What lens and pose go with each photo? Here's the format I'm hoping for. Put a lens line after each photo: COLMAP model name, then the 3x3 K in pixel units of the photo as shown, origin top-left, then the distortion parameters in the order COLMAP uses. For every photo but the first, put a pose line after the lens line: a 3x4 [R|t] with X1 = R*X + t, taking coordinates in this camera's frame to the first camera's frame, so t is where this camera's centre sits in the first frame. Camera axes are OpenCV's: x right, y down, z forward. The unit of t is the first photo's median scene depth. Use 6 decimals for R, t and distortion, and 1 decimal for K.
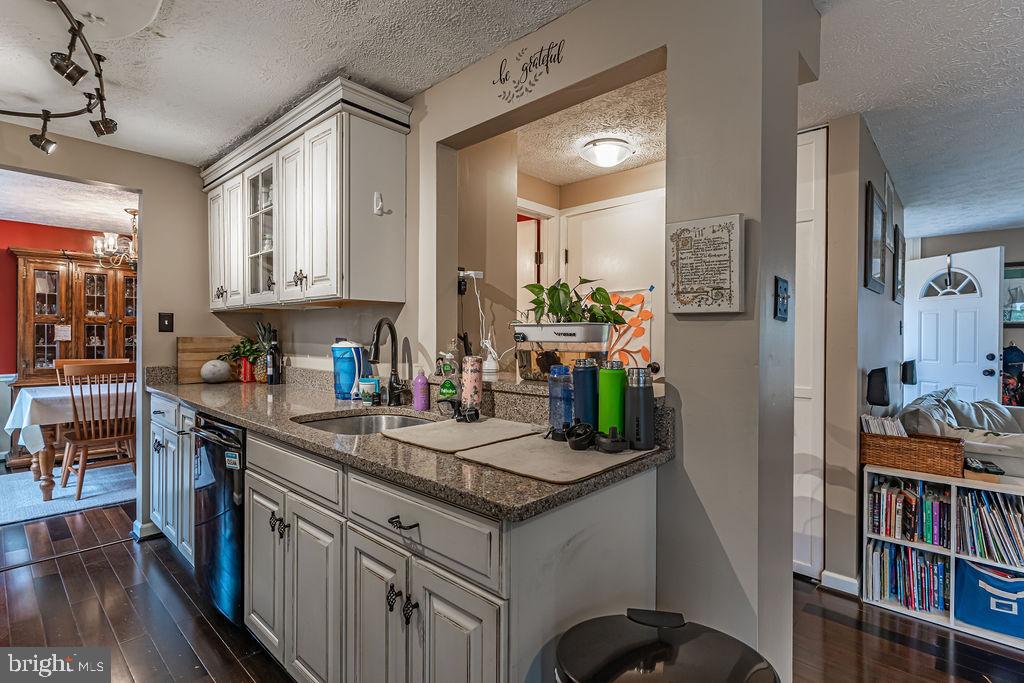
lens RADIAL K [[490.2, 0, 512.1], [0, 490.2, 338.8], [0, 0, 1]] dist [0.004079, -0.000423]
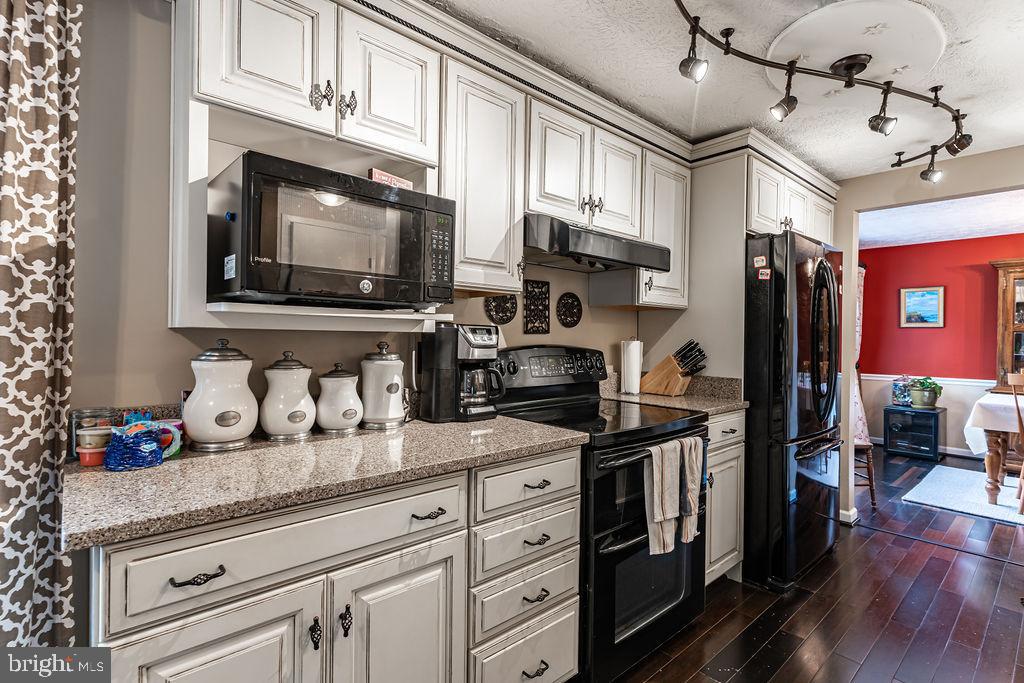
lens RADIAL K [[490.2, 0, 512.1], [0, 490.2, 338.8], [0, 0, 1]] dist [0.004079, -0.000423]
pose [[-0.098186, -0.002629, -0.995165, 0.237635], [-0.016448, 0.999864, -0.001019, 0.000327], [0.995032, 0.016268, -0.098216, 0.126520]]
